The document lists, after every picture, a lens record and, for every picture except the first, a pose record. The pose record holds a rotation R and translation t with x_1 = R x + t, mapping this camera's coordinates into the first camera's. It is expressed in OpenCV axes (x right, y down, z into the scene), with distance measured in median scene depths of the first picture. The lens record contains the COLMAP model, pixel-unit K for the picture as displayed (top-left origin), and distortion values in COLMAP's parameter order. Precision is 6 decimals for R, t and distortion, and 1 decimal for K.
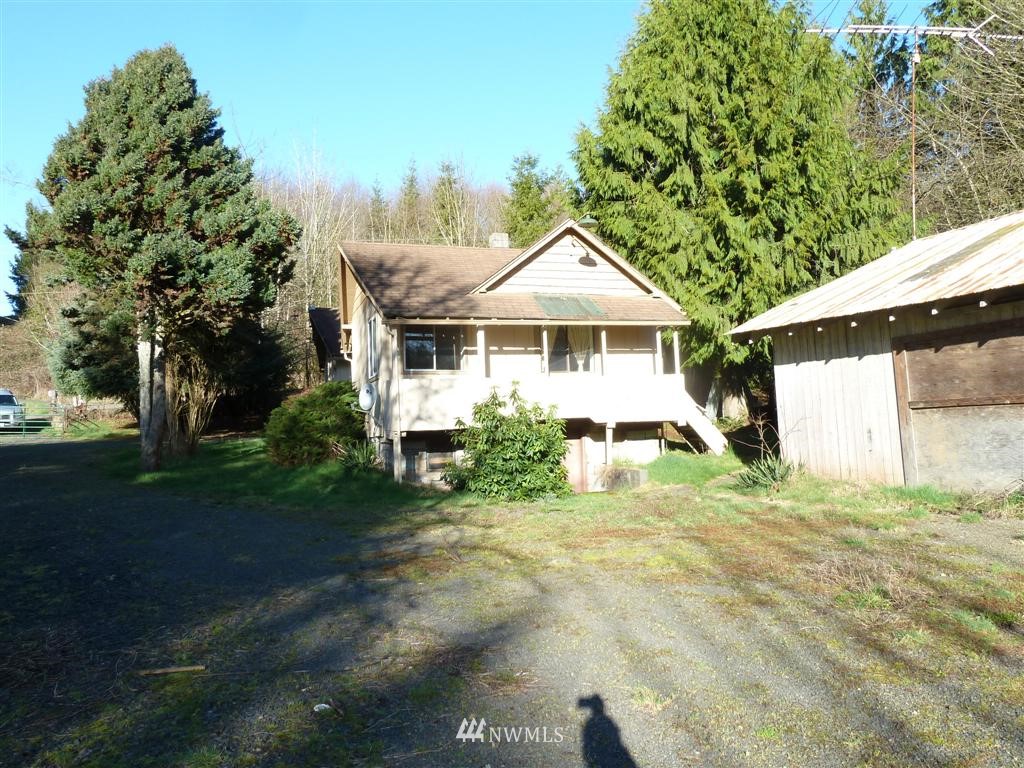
lens RADIAL K [[753.6, 0, 507.7], [0, 753.6, 378.1], [0, 0, 1]] dist [-0.025274, 0.000830]
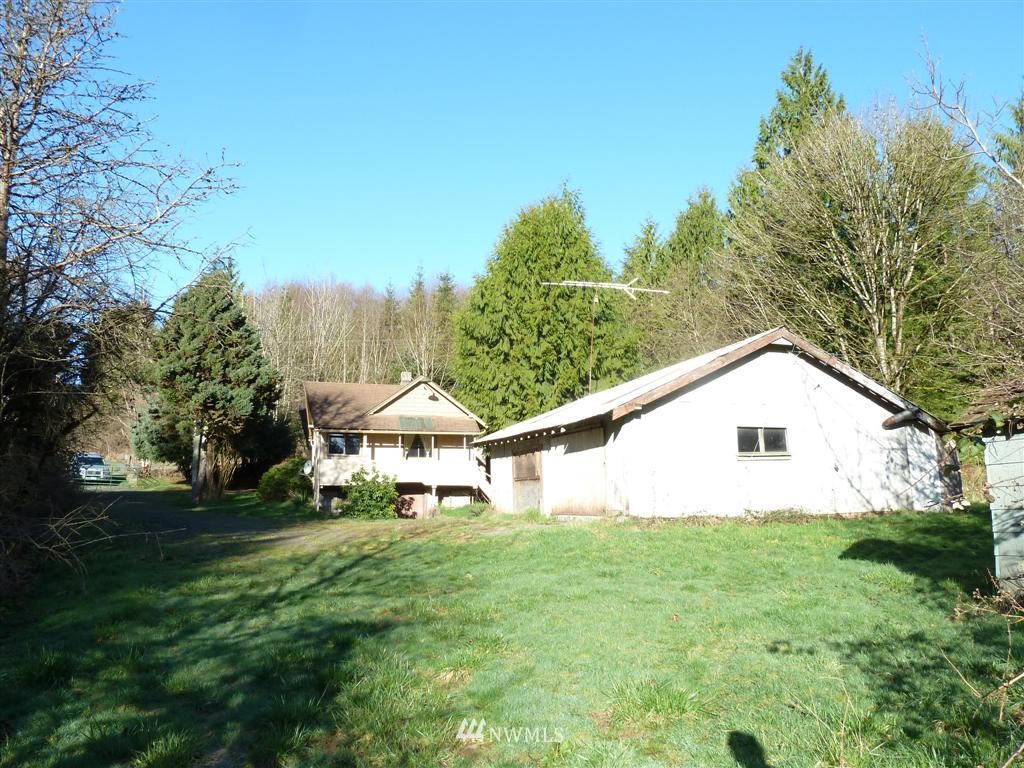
lens RADIAL K [[753.3, 0, 514.0], [0, 753.3, 381.4], [0, 0, 1]] dist [-0.043645, -0.000435]
pose [[0.998833, 0.023086, -0.042411, 0.381444], [-0.026793, 0.995671, -0.089006, -0.035741], [0.040172, 0.090038, 0.995128, -0.836249]]
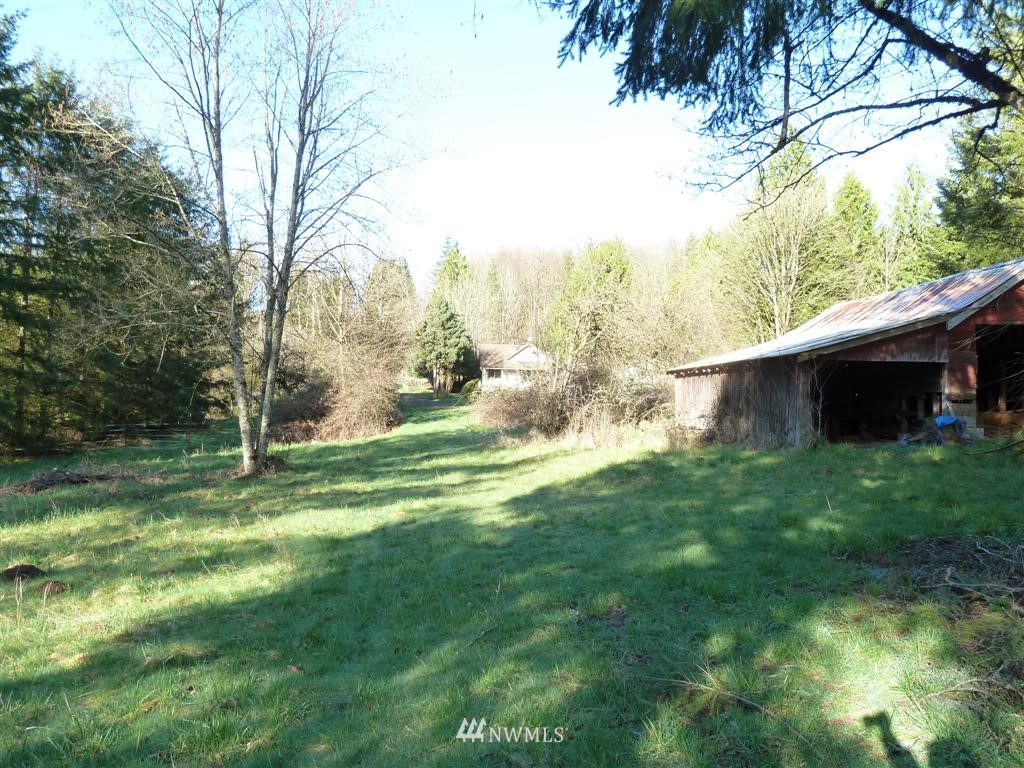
lens RADIAL K [[753.3, 0, 514.0], [0, 753.3, 381.4], [0, 0, 1]] dist [-0.043645, -0.000435]
pose [[0.938292, 0.039810, -0.343544, 1.409497], [-0.027506, 0.998796, 0.040615, -0.159812], [0.344747, -0.028659, 0.938258, -2.861601]]
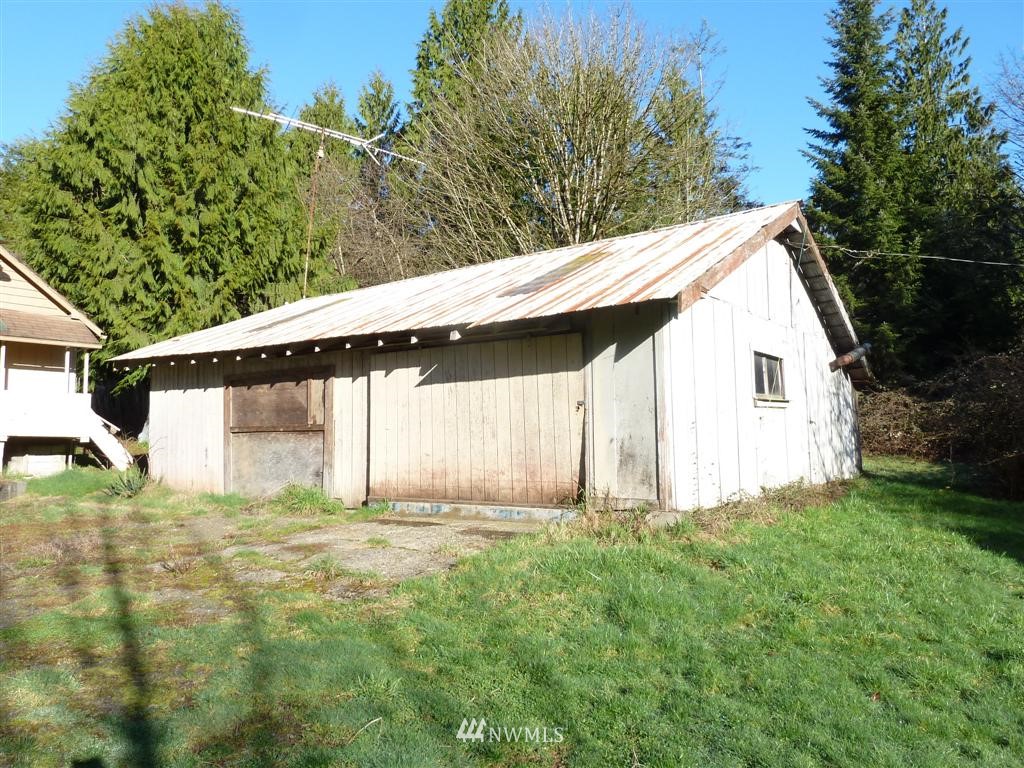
lens RADIAL K [[753.3, 0, 514.0], [0, 753.3, 381.4], [0, 0, 1]] dist [-0.043645, -0.000435]
pose [[0.829570, 0.076827, 0.553093, 0.141449], [-0.060713, 0.997028, -0.047429, -0.008935], [-0.555093, 0.005766, 0.831769, -0.197236]]
